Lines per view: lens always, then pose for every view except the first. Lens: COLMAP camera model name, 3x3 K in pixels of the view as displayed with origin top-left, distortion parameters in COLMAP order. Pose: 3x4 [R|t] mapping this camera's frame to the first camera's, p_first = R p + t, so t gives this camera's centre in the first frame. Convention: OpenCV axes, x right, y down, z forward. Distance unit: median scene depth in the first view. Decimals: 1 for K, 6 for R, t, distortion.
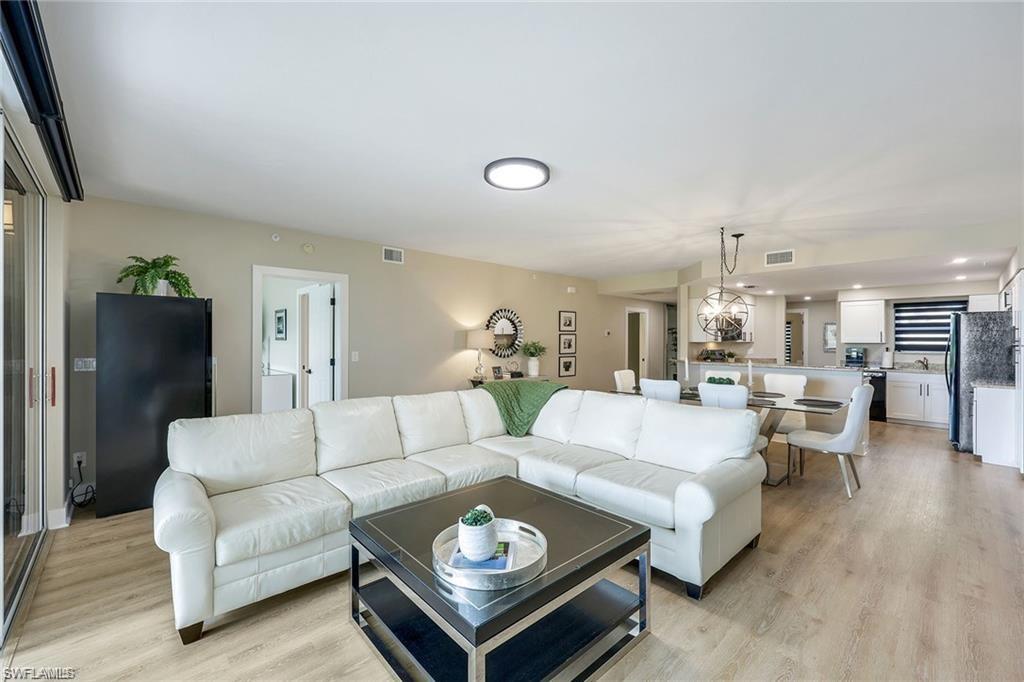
lens RADIAL K [[412.3, 0, 517.7], [0, 412.3, 337.3], [0, 0, 1]] dist [0.001435, -0.000311]
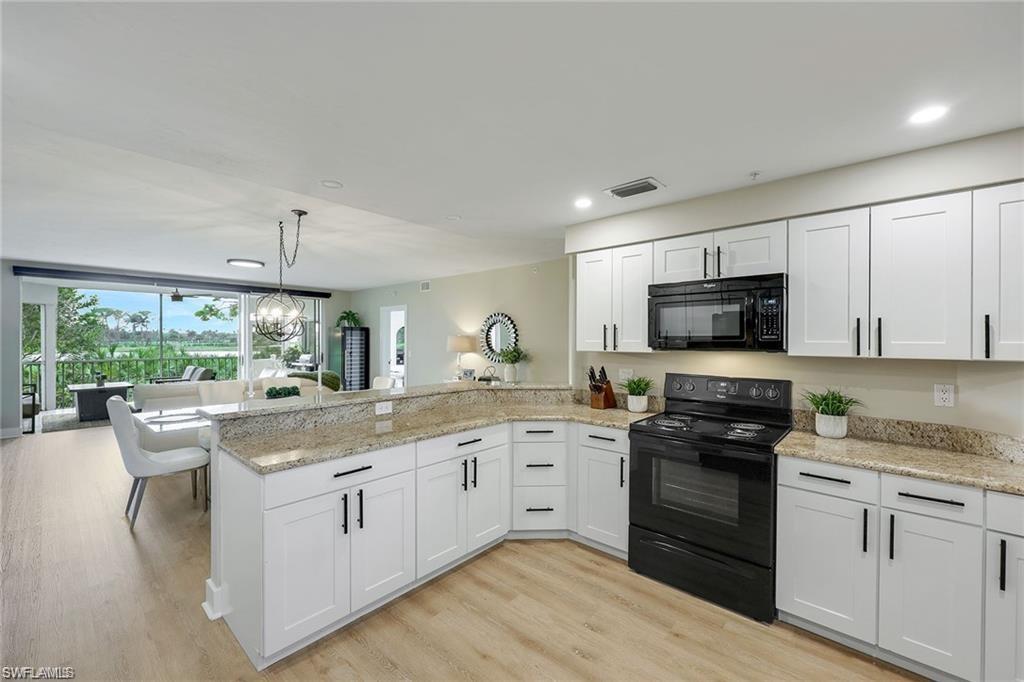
lens RADIAL K [[412.3, 0, 501.3], [0, 412.3, 341.1], [0, 0, 1]] dist [0.001435, -0.000311]
pose [[0.085602, -0.004121, -0.996321, 0.884588], [0.001376, 0.999991, -0.004018, 0.001912], [0.996328, -0.001027, 0.085607, 0.861935]]
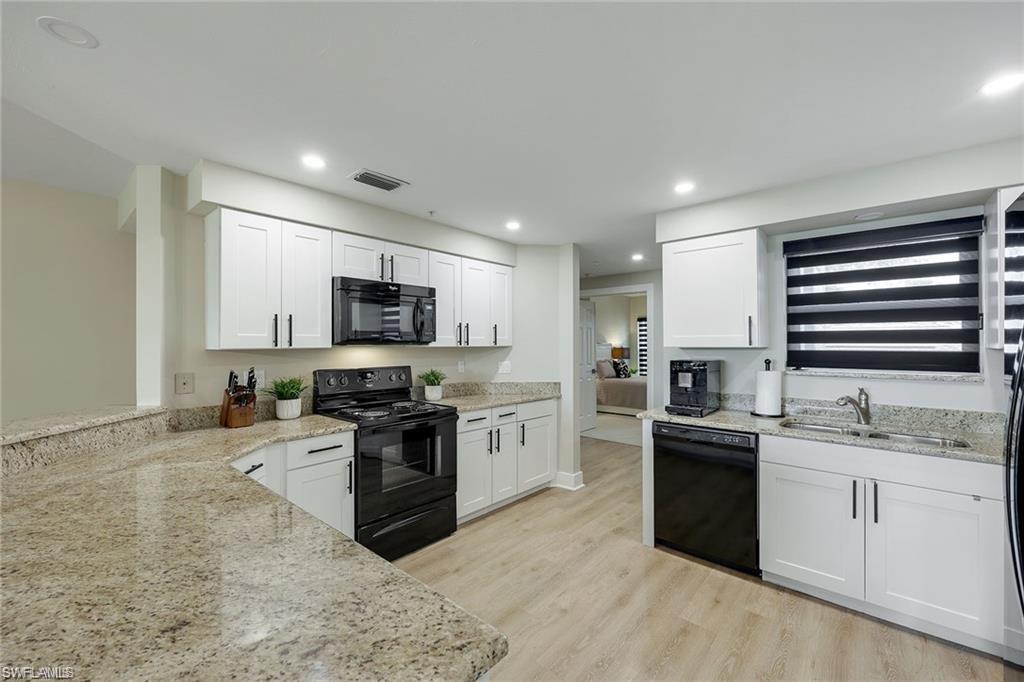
lens RADIAL K [[412.3, 0, 511.2], [0, 412.3, 341.6], [0, 0, 1]] dist [0.001435, -0.000311]
pose [[0.994924, -0.007648, 0.100341, 0.632218], [0.007495, 0.999970, 0.001907, 0.006193], [-0.100352, -0.001145, 0.994951, 0.657294]]
